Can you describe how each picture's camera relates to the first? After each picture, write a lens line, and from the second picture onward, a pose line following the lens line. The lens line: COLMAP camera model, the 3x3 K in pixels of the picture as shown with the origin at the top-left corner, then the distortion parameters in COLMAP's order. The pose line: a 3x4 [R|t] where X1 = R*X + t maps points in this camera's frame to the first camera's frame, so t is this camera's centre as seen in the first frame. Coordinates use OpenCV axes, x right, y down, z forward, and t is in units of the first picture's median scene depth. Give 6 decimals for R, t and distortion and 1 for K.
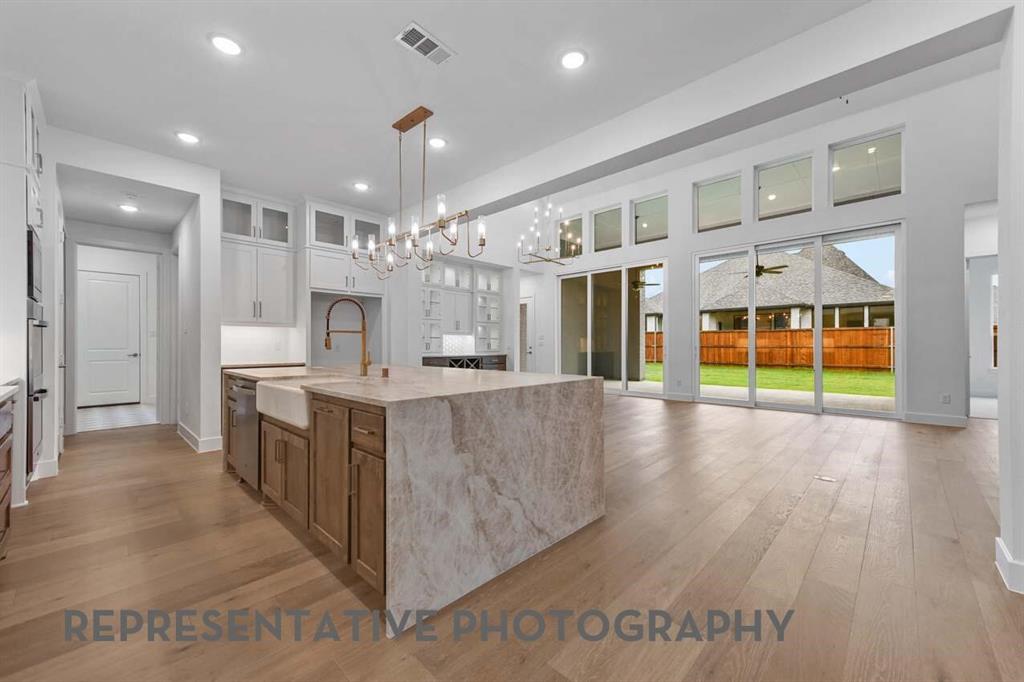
lens RADIAL K [[402.2, 0, 514.1], [0, 402.2, 342.1], [0, 0, 1]] dist [0.011708, 0.000139]
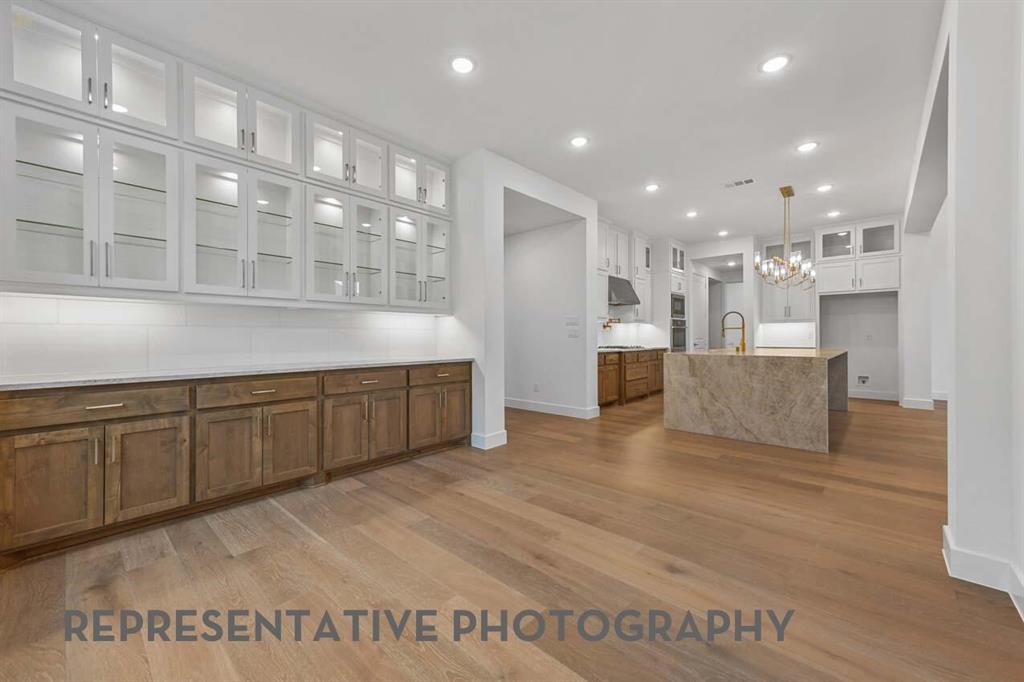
lens RADIAL K [[402.5, 0, 503.0], [0, 402.5, 338.4], [0, 0, 1]] dist [-0.000460, 0.000100]
pose [[0.002413, 0.004736, -0.999986, 0.674505], [0.010359, 0.999935, 0.004761, 0.001047], [0.999943, -0.010371, 0.002363, -0.060607]]
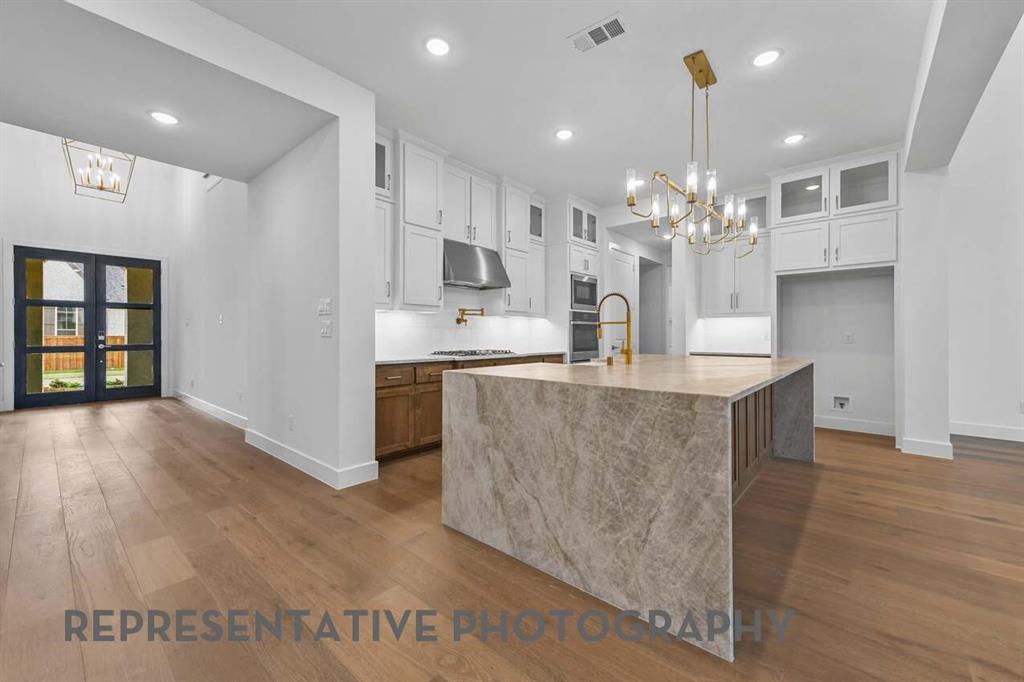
lens RADIAL K [[406.3, 0, 509.1], [0, 406.3, 334.8], [0, 0, 1]] dist [0.011632, -0.000239]
pose [[0.041747, 0.000701, -0.999128, 0.303208], [0.005630, 0.999984, 0.000937, 0.002005], [0.999112, -0.005664, 0.041742, 0.285715]]
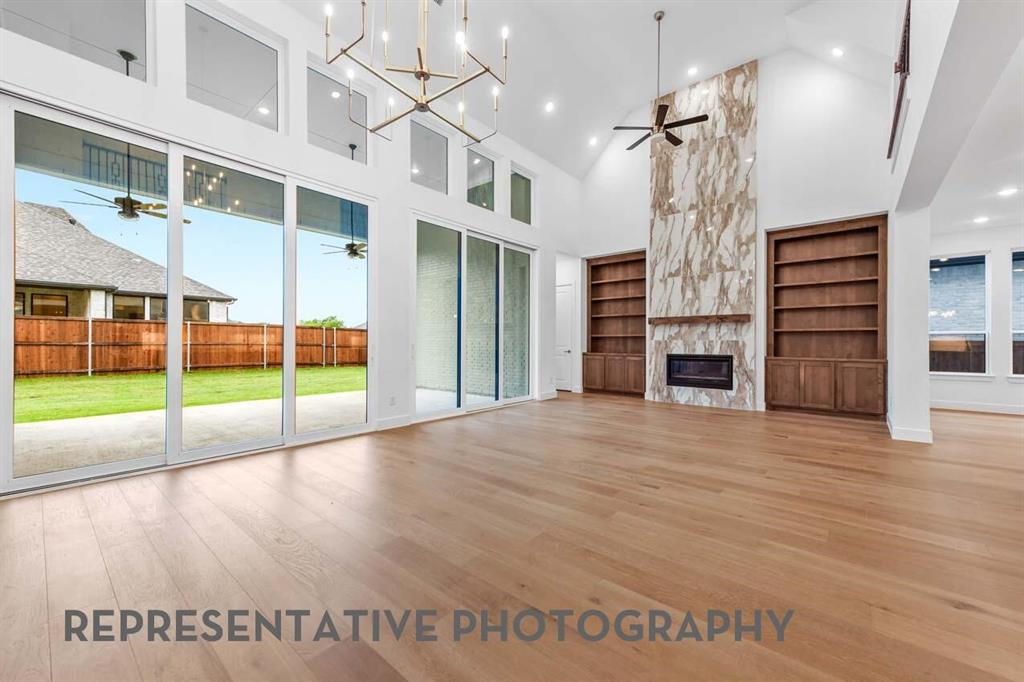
lens RADIAL K [[405.1, 0, 512.0], [0, 405.1, 341.0], [0, 0, 1]] dist [0.011678, 0.000012]
pose [[-0.063023, 0.005010, 0.998000, -0.315041], [-0.011146, 0.999922, -0.005724, 0.008492], [-0.997950, -0.011484, -0.062962, 1.048616]]
